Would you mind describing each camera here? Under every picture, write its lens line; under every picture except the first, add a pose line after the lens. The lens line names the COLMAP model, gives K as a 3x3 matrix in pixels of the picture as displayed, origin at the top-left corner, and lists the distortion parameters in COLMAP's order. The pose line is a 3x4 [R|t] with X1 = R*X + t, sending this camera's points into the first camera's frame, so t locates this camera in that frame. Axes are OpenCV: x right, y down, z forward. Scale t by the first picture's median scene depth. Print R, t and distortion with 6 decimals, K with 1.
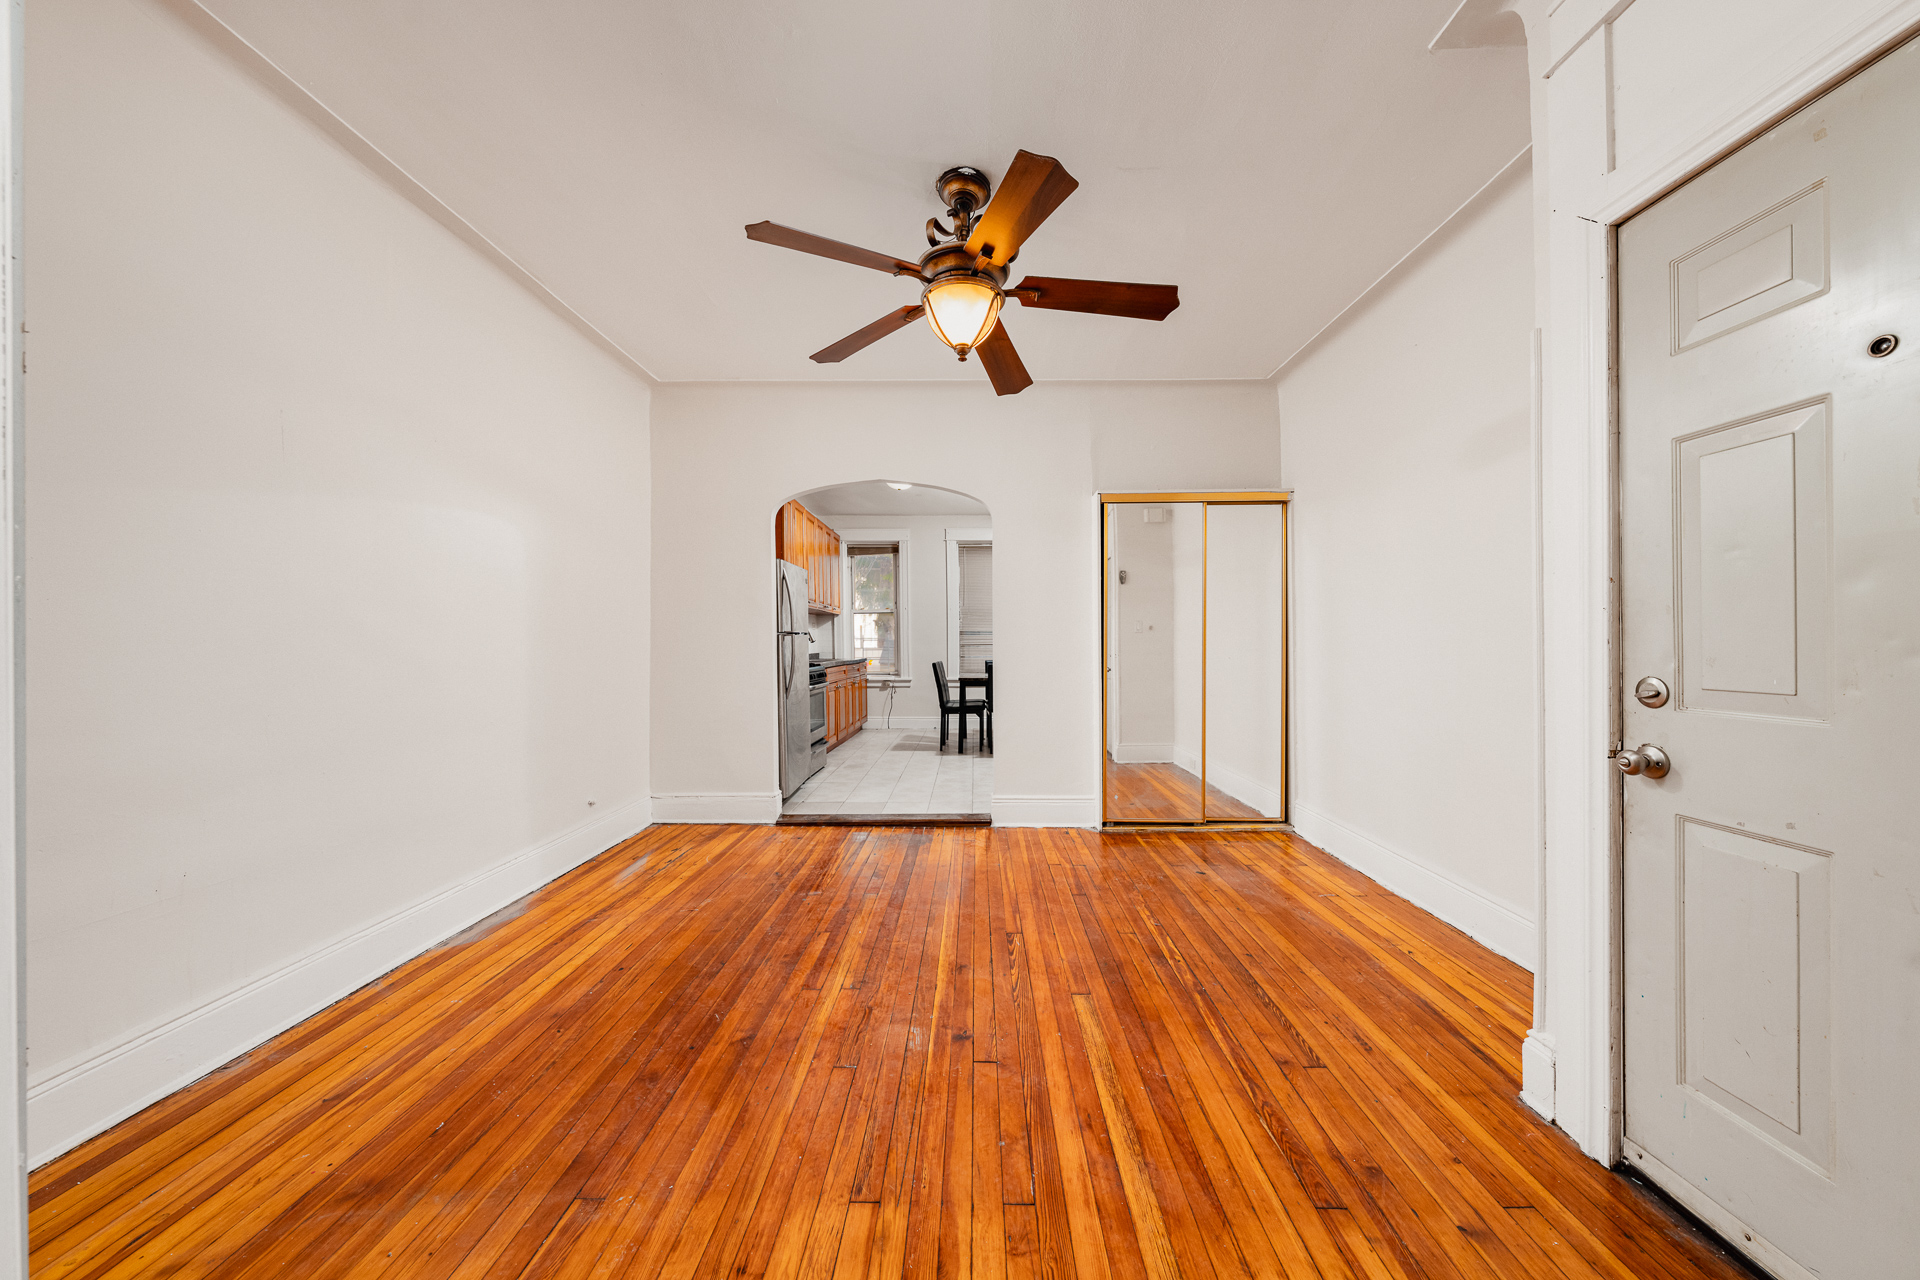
lens RADIAL K [[659.1, 0, 965.2], [0, 659.1, 641.0], [0, 0, 1]] dist [0.000412, 0.000114]
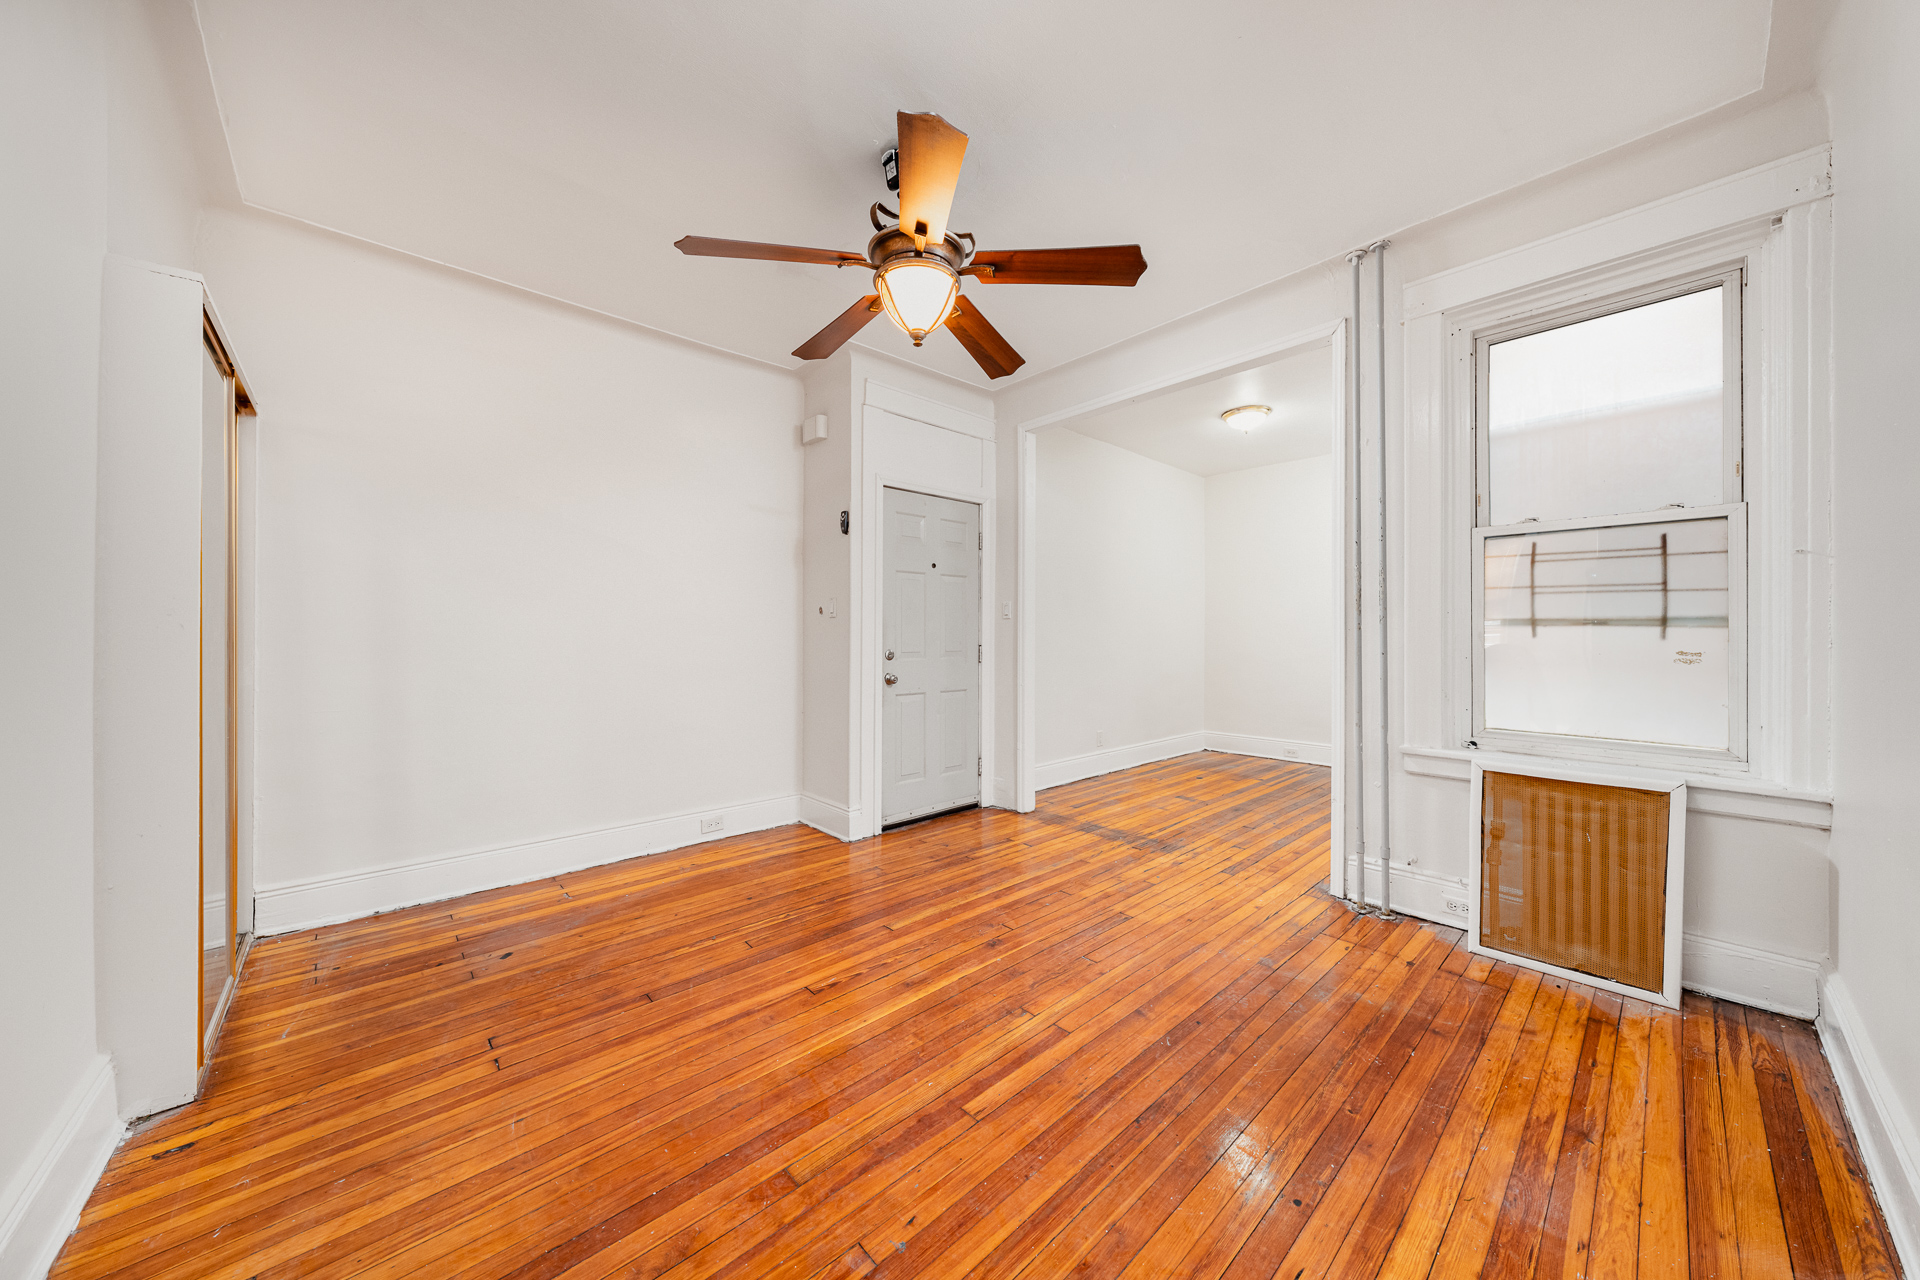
lens RADIAL K [[659.1, 0, 966.4], [0, 659.1, 634.7], [0, 0, 1]] dist [0.000412, 0.000114]
pose [[-0.698597, 0.007539, 0.715476, -0.804001], [0.003997, 0.999970, -0.006634, 0.004773], [-0.715504, -0.001775, -0.698606, 1.760346]]
